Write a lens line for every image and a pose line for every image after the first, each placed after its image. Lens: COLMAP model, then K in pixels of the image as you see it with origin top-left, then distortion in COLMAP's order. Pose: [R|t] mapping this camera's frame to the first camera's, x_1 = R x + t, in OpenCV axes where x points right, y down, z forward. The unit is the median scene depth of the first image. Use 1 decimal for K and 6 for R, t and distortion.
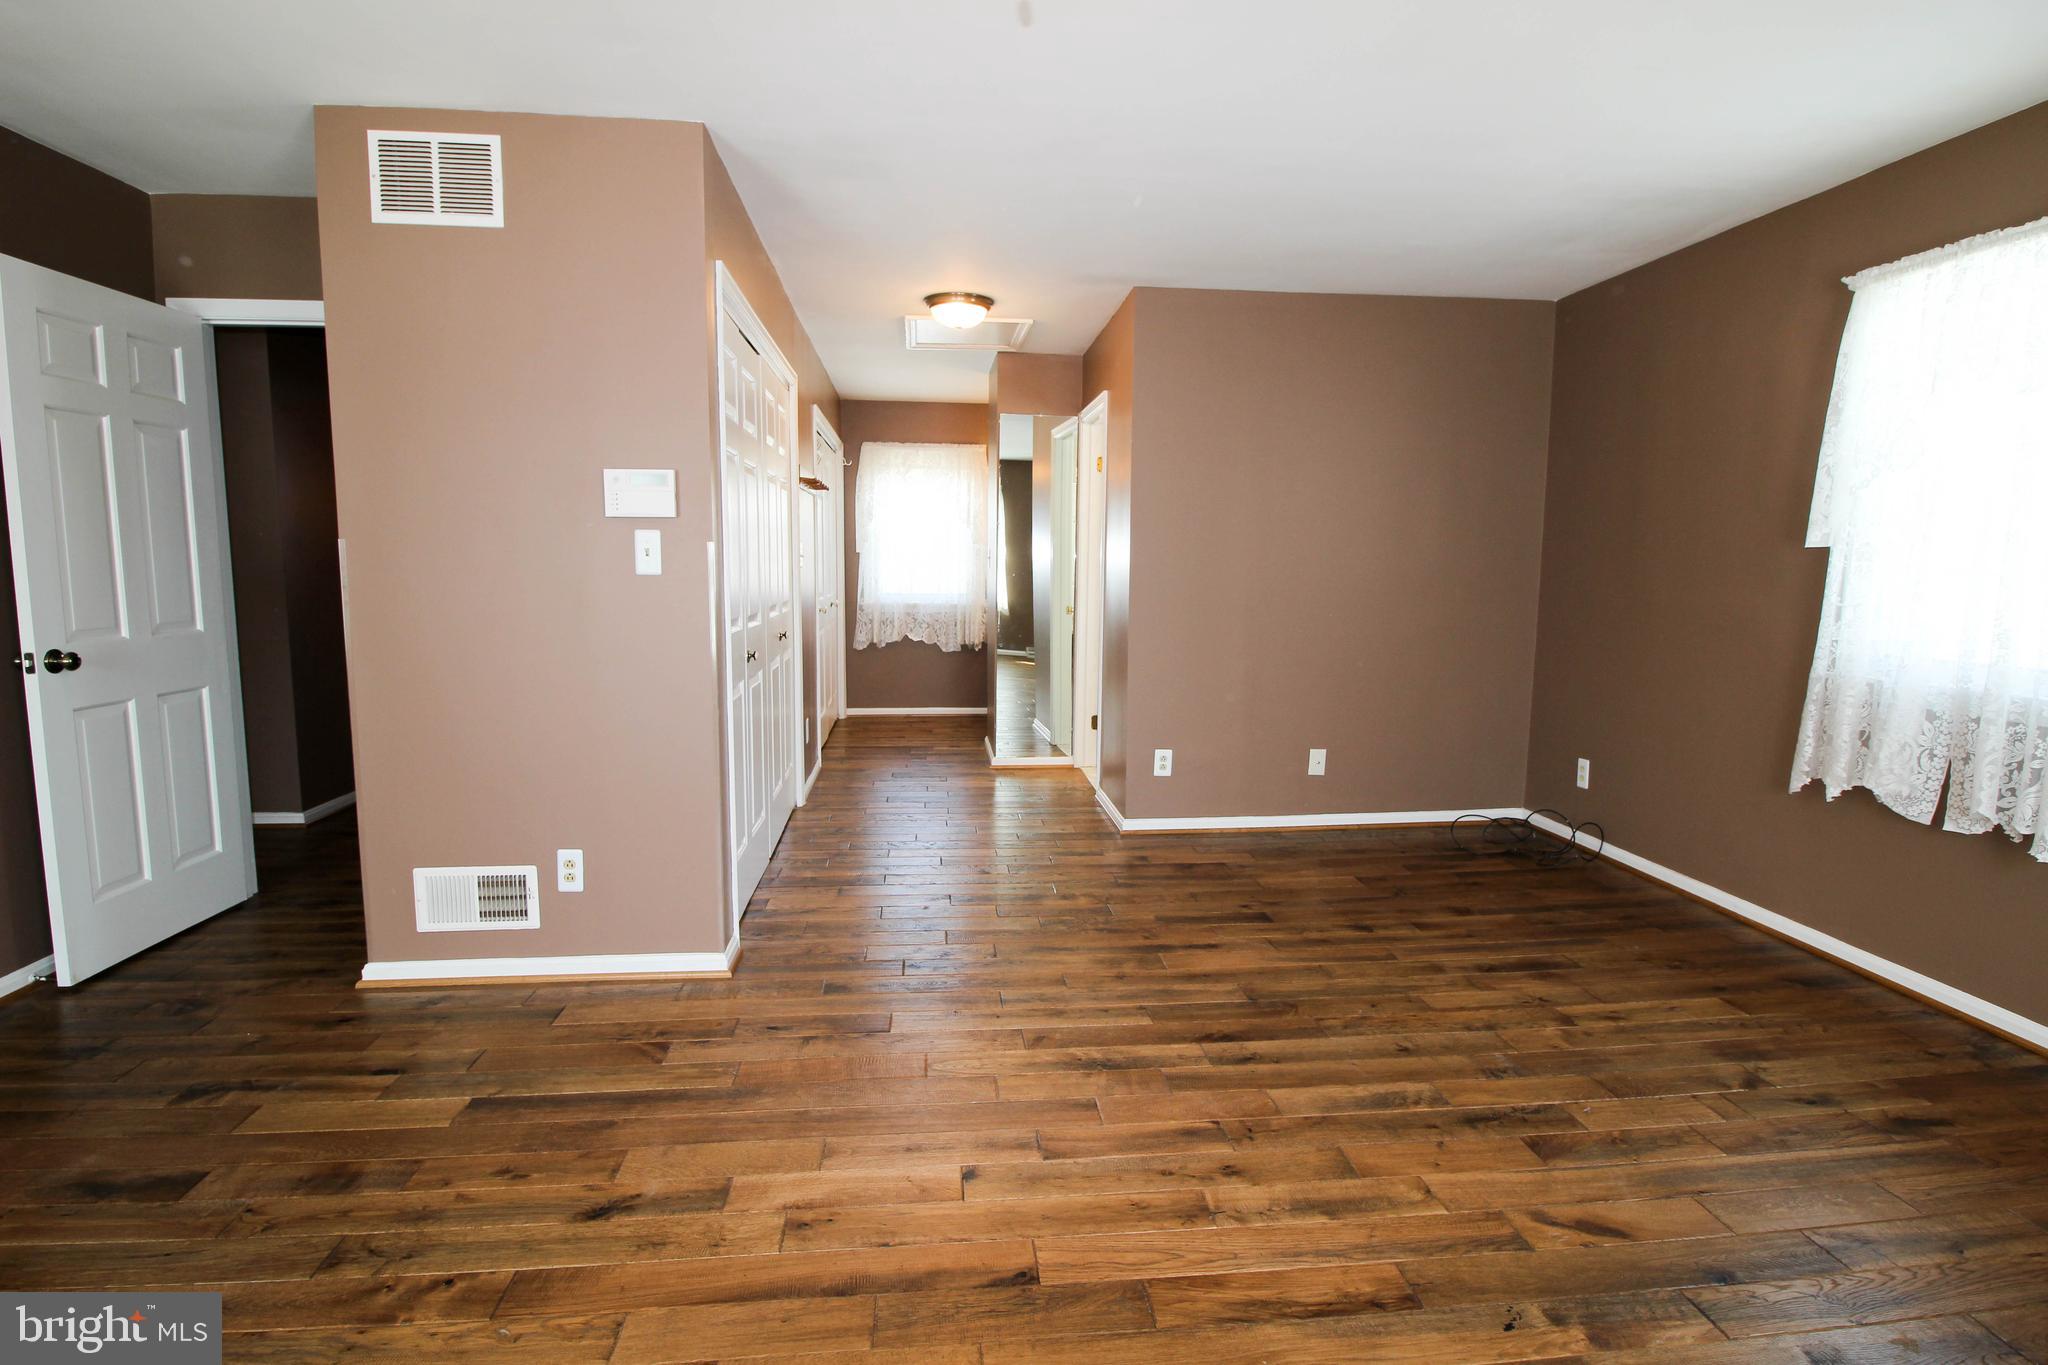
lens RADIAL K [[1003.5, 0, 1017.5], [0, 1003.5, 681.7], [0, 0, 1]] dist [-0.009047, -0.005574]
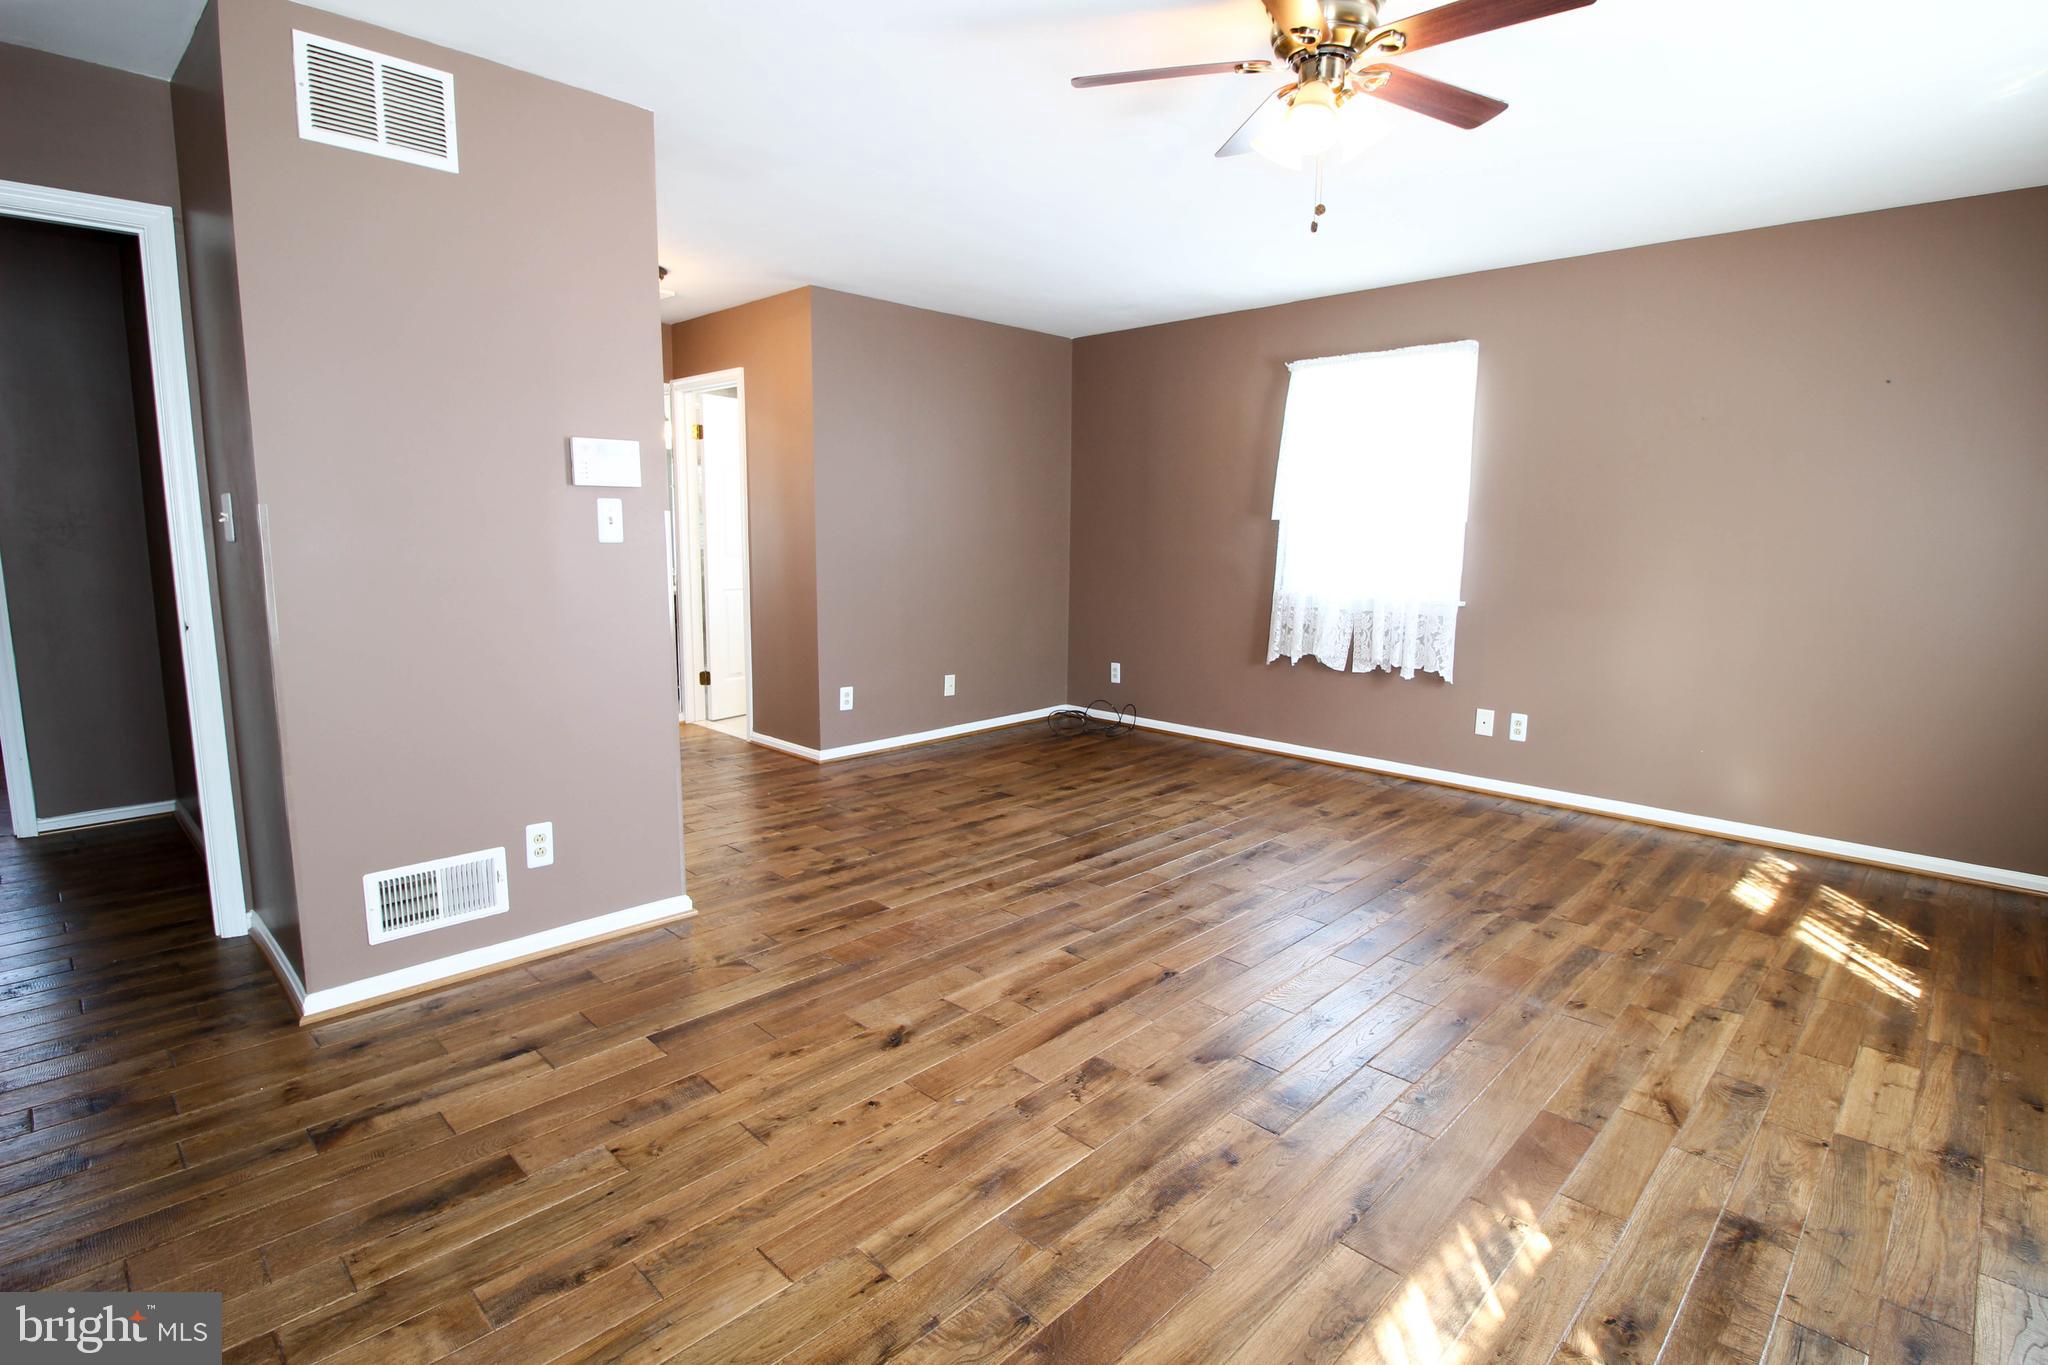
lens RADIAL K [[1003.5, 0, 1035.5], [0, 1003.5, 681.8], [0, 0, 1]] dist [-0.009047, -0.005574]
pose [[0.763930, -0.098083, 0.637801, -0.705712], [0.071956, 0.995165, 0.066854, -0.001720], [-0.641275, -0.005178, 0.767294, -0.068842]]
